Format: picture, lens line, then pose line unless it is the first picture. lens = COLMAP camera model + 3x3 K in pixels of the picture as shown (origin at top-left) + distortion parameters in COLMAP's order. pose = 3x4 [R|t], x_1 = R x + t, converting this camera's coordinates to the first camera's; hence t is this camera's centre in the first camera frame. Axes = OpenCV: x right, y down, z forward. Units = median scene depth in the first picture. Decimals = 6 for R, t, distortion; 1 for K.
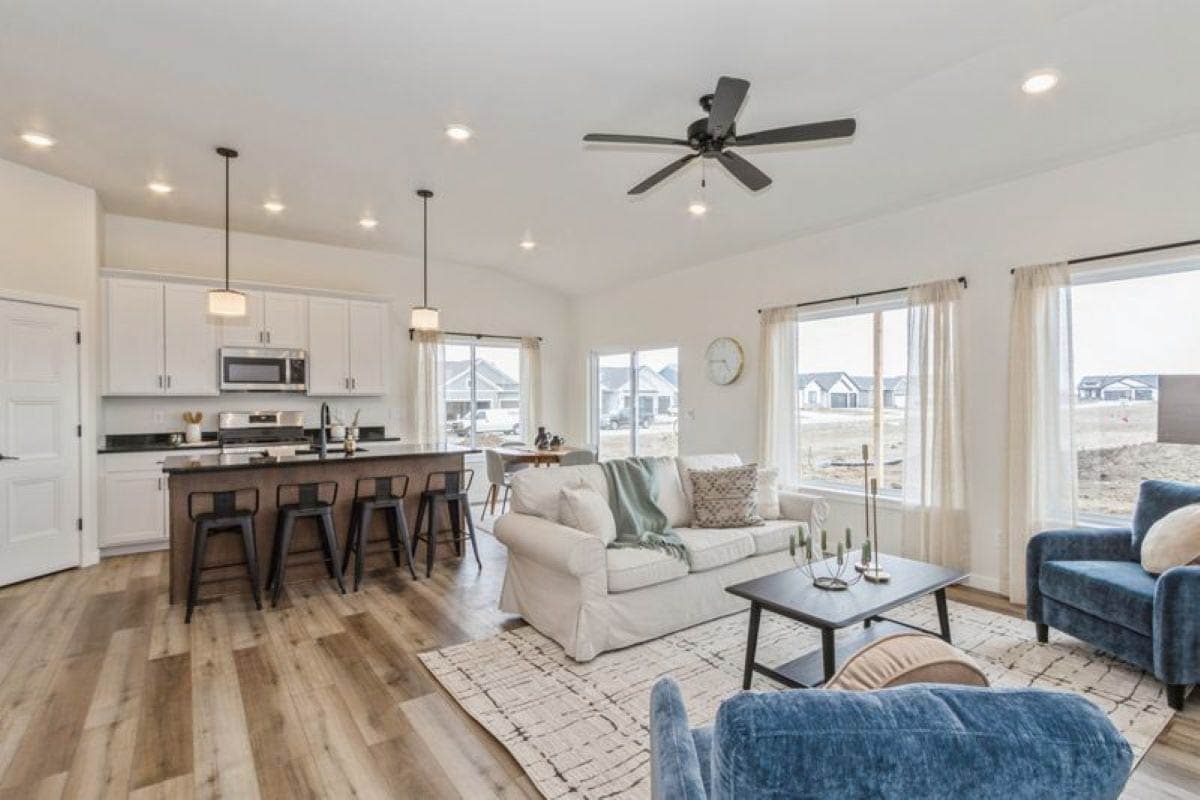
lens RADIAL K [[578.1, 0, 592.9], [0, 578.1, 402.8], [0, 0, 1]] dist [0.006907, -0.003363]
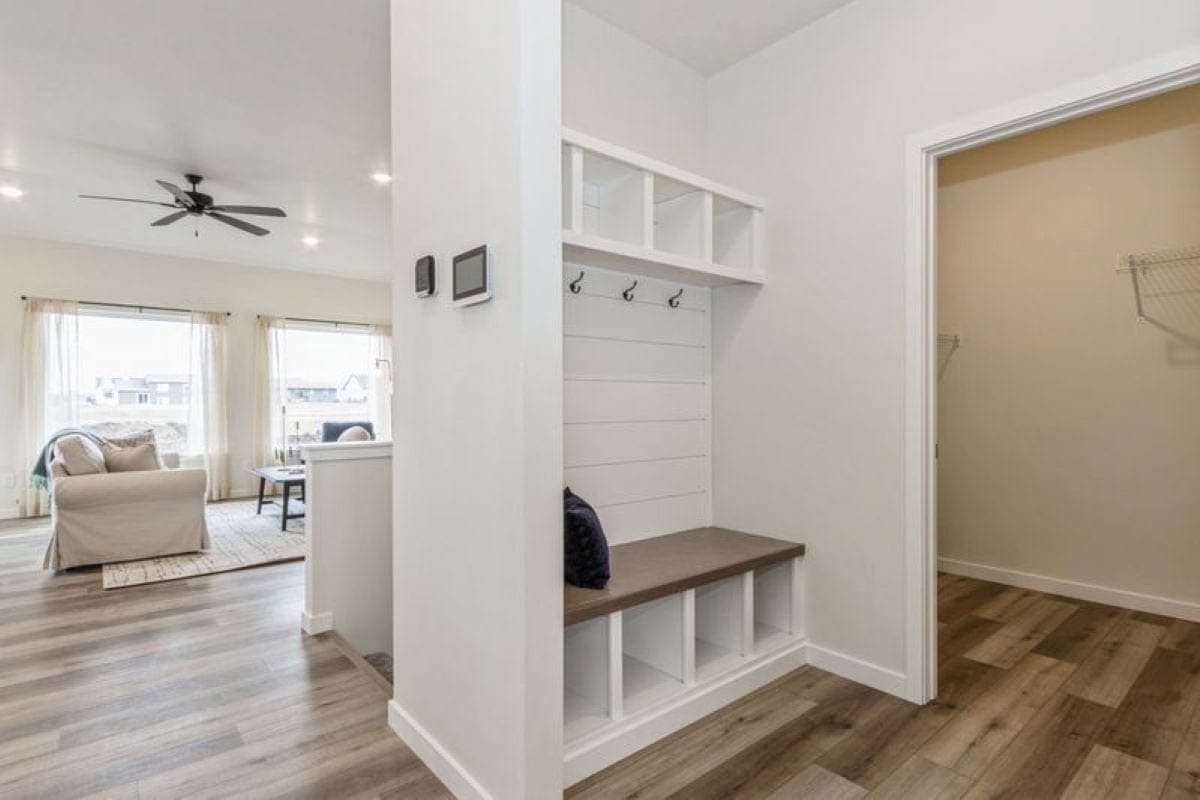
lens RADIAL K [[620.7, 0, 603.3], [0, 620.7, 403.3], [0, 0, 1]] dist [0.001941, 0.001522]
pose [[-0.078637, 0.001939, 0.996901, -0.872125], [0.005821, 0.999982, -0.001486, 0.037110], [-0.996886, 0.005686, -0.078646, 0.052456]]
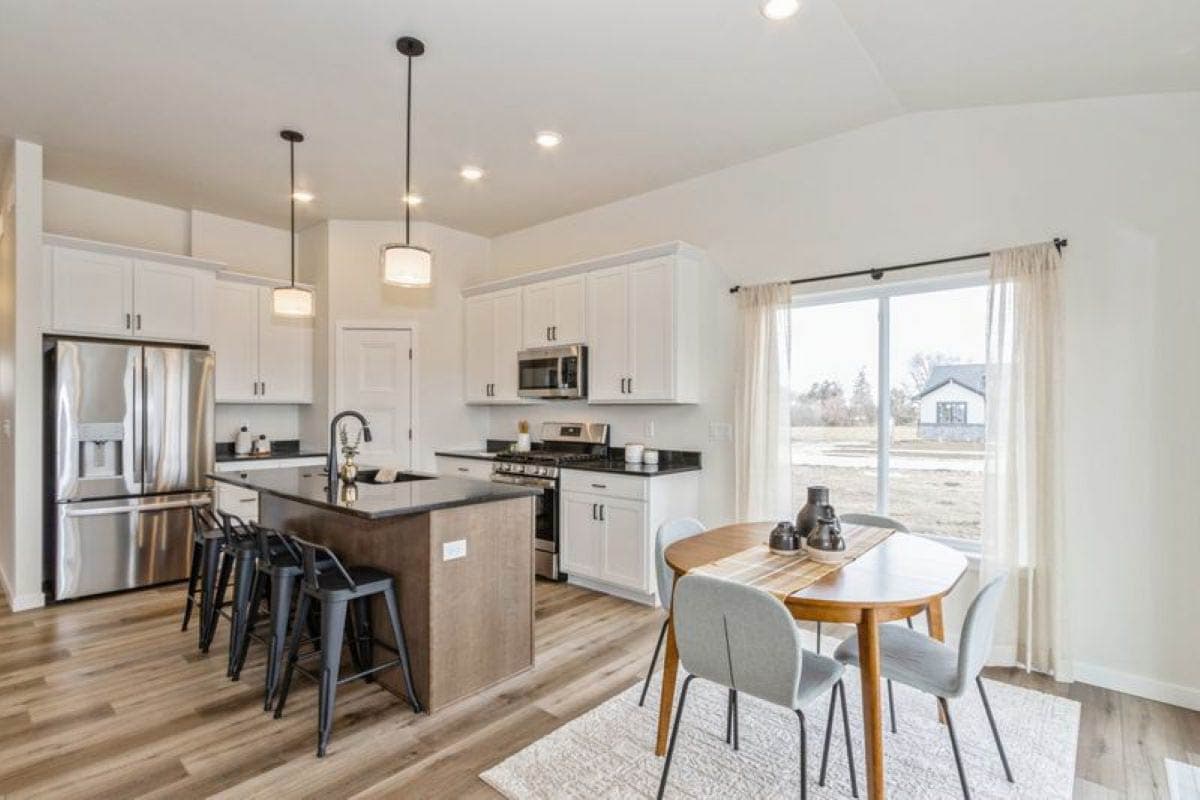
lens RADIAL K [[578.1, 0, 591.4], [0, 578.1, 411.6], [0, 0, 1]] dist [0.006907, -0.003363]
pose [[0.236209, 0.009781, -0.971653, 0.266805], [-0.010169, 0.999919, 0.007593, -0.007920], [0.971649, 0.008087, 0.236289, 0.892270]]
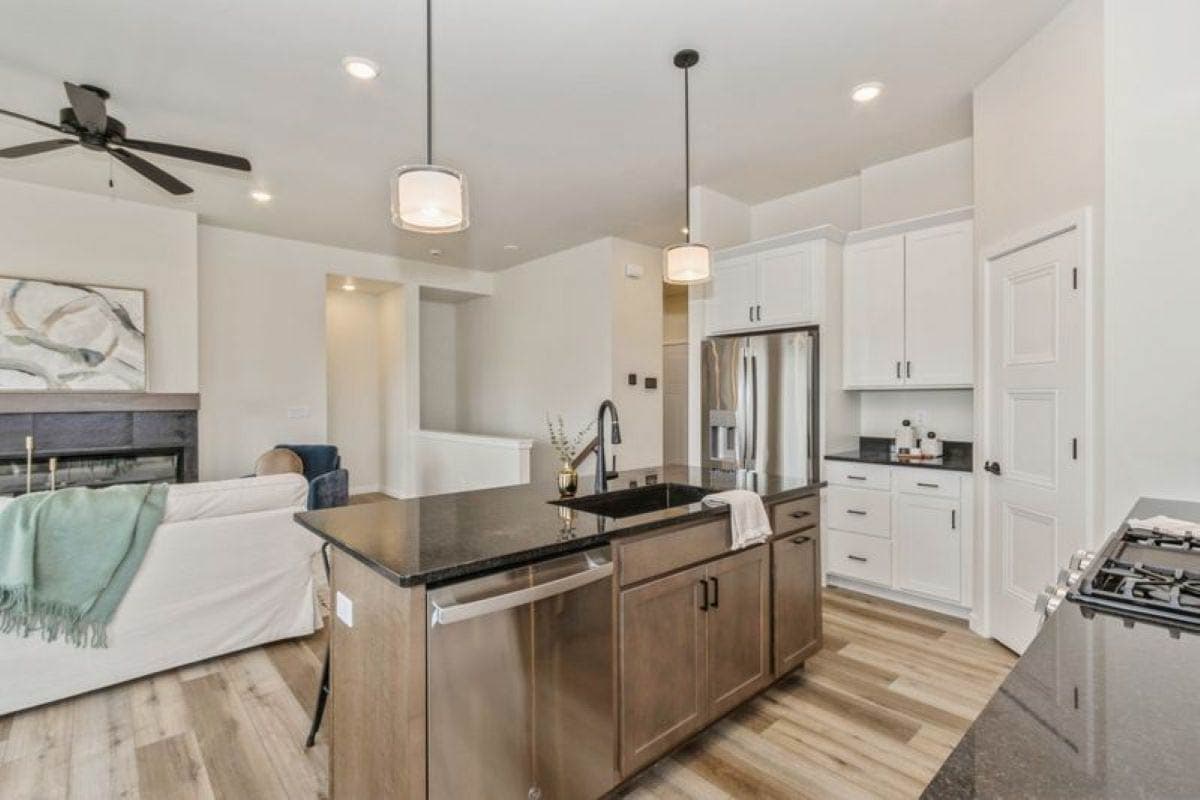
lens RADIAL K [[560.8, 0, 601.6], [0, 560.8, 397.5], [0, 0, 1]] dist [0.001373, -0.000425]
pose [[-0.992152, 0.007215, -0.124825, -0.312200], [0.006544, 0.999962, 0.005787, -0.005525], [0.124862, 0.004925, -0.992162, 1.225701]]
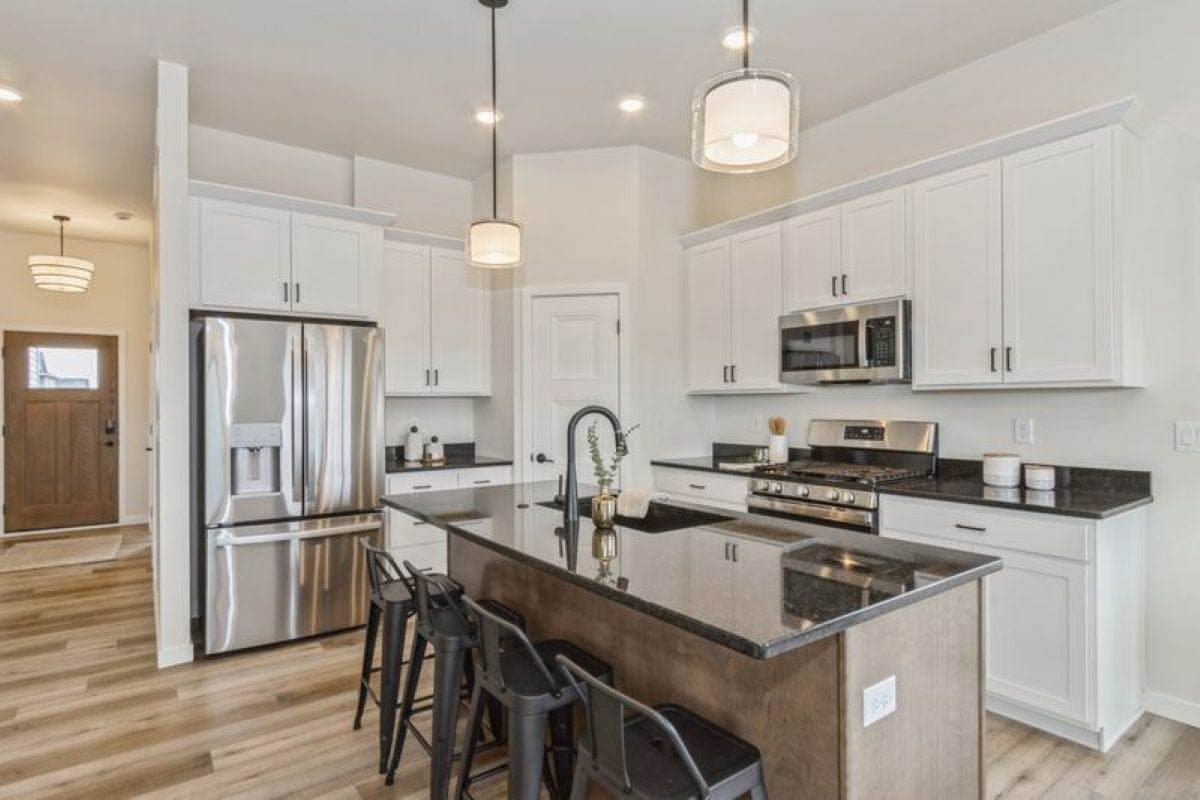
lens RADIAL K [[620.7, 0, 593.2], [0, 620.7, 401.4], [0, 0, 1]] dist [0.001941, 0.001522]
pose [[0.014824, 0.004302, -0.999881, 0.022548], [0.000912, 0.999990, 0.004316, -0.005743], [0.999890, -0.000976, 0.014820, 0.784940]]
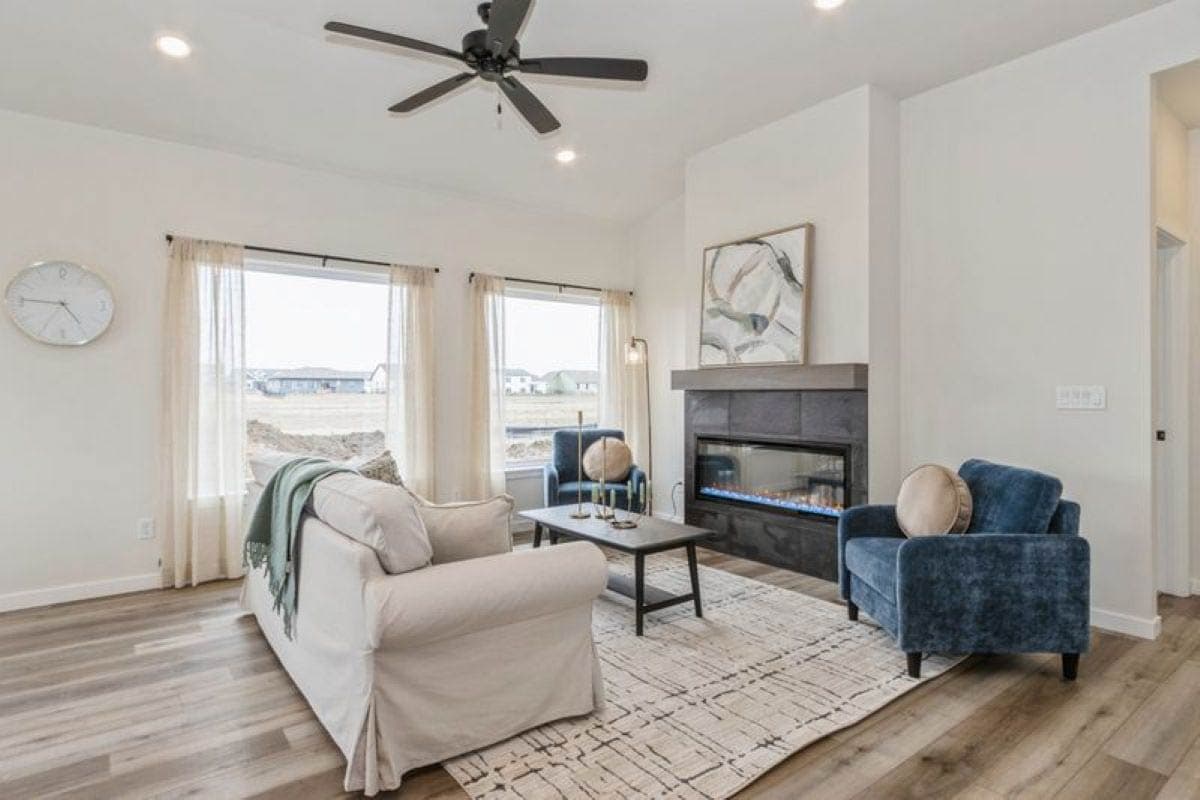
lens RADIAL K [[643.4, 0, 601.1], [0, 643.4, 394.0], [0, 0, 1]] dist [0.000329, 0.001187]
pose [[-0.043029, 0.001554, 0.999073, -0.440084], [0.005742, 0.999983, -0.001308, 0.020531], [-0.999057, 0.005680, -0.043037, 0.528232]]
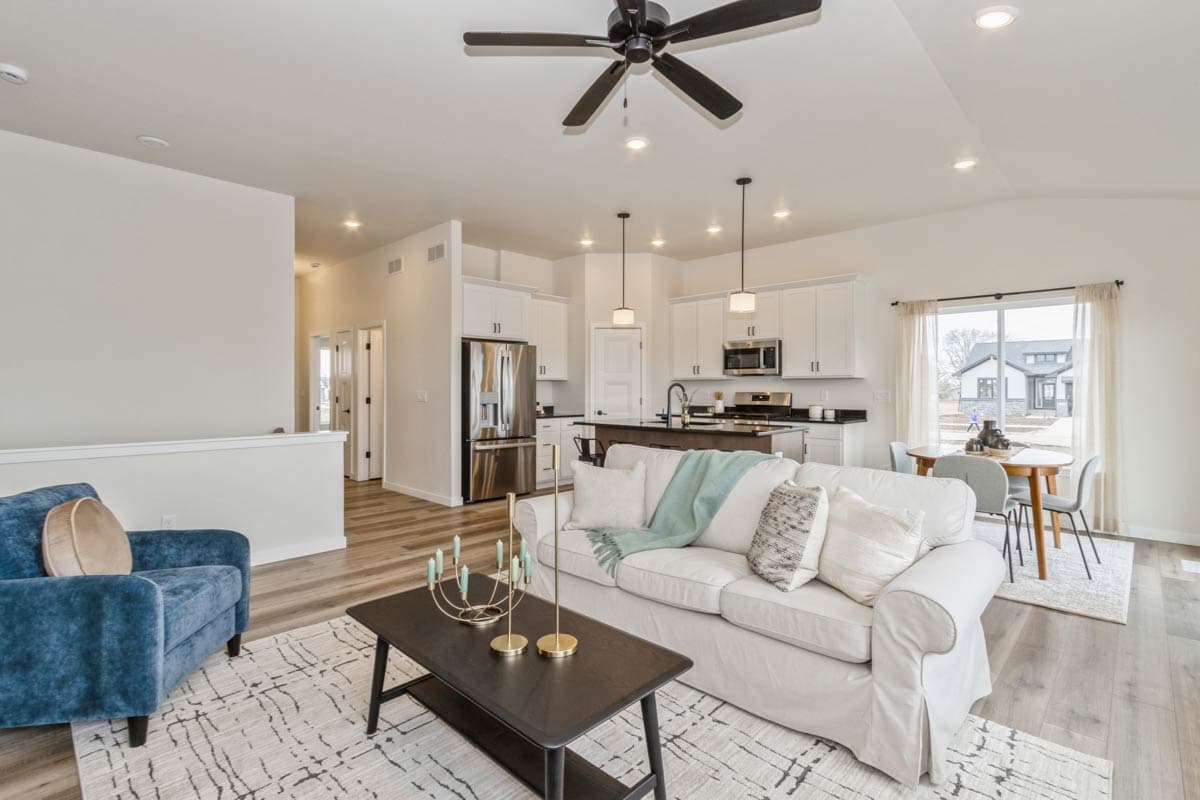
lens RADIAL K [[560.8, 0, 594.6], [0, 560.8, 389.1], [0, 0, 1]] dist [0.001373, -0.000425]
pose [[0.184624, 0.007782, -0.982778, 0.557350], [-0.004730, 0.999964, 0.007030, 0.002676], [0.982798, 0.003351, 0.184654, 0.474047]]
